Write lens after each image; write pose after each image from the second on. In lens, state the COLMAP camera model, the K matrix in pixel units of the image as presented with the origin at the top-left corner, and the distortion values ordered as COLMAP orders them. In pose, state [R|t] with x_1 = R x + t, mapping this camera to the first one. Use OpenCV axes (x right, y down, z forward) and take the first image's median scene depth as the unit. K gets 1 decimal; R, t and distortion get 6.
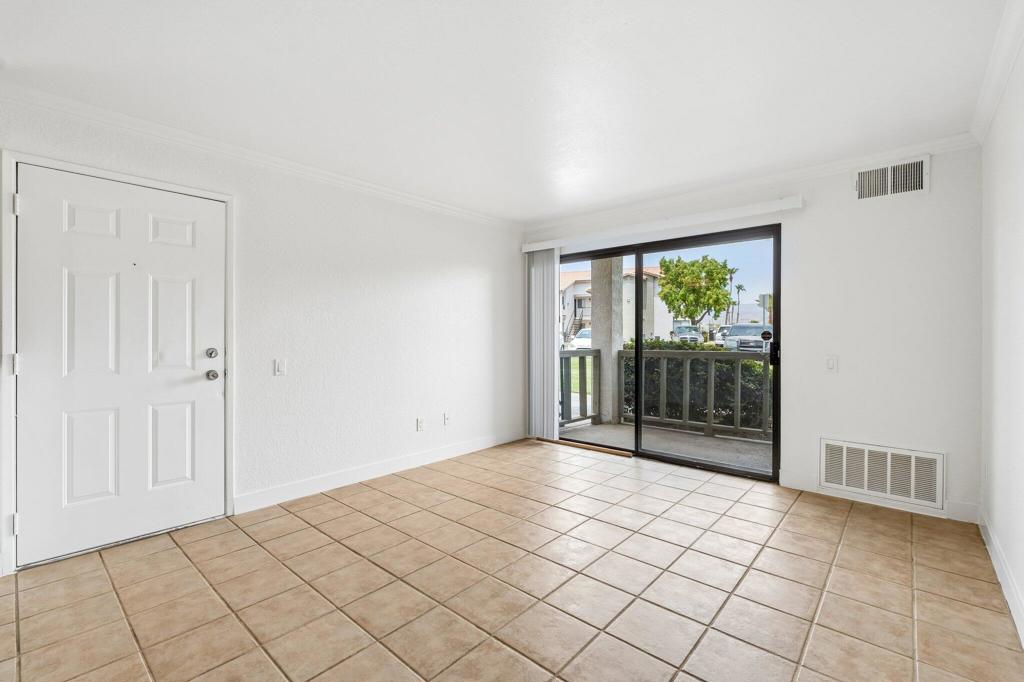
lens RADIAL K [[454.9, 0, 505.4], [0, 454.9, 340.2], [0, 0, 1]] dist [-0.001431, -0.000047]
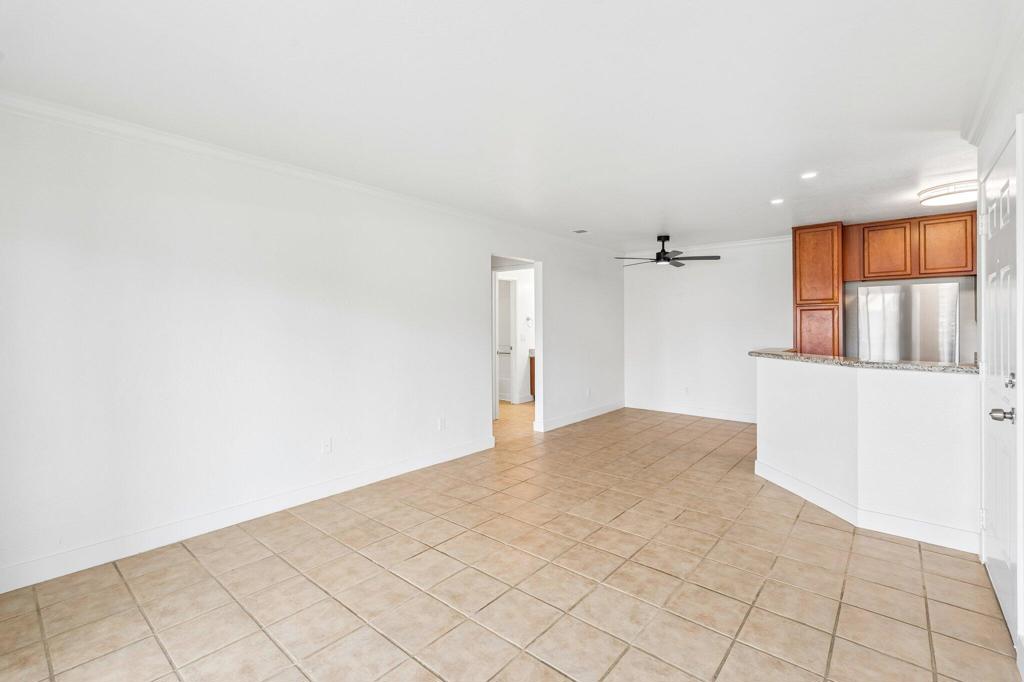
lens RADIAL K [[454.9, 0, 509.9], [0, 454.9, 324.3], [0, 0, 1]] dist [-0.001431, -0.000047]
pose [[-0.999396, 0.001832, -0.034700, 0.105099], [0.001666, 0.999987, 0.004794, -0.074338], [0.034708, 0.004733, -0.999386, 2.177394]]
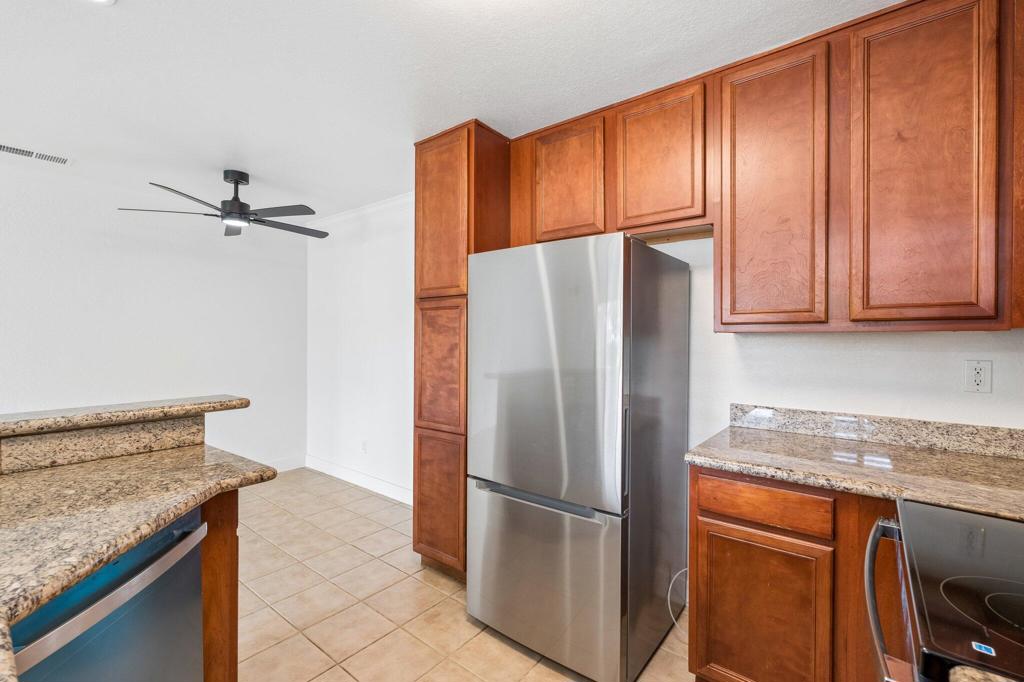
lens RADIAL K [[454.9, 0, 510.9], [0, 454.9, 339.3], [0, 0, 1]] dist [-0.001431, -0.000047]
pose [[-0.997692, -0.005459, -0.067680, -1.676127], [-0.006280, 0.999909, 0.011935, -0.073762], [0.067609, 0.012332, -0.997636, 1.015395]]
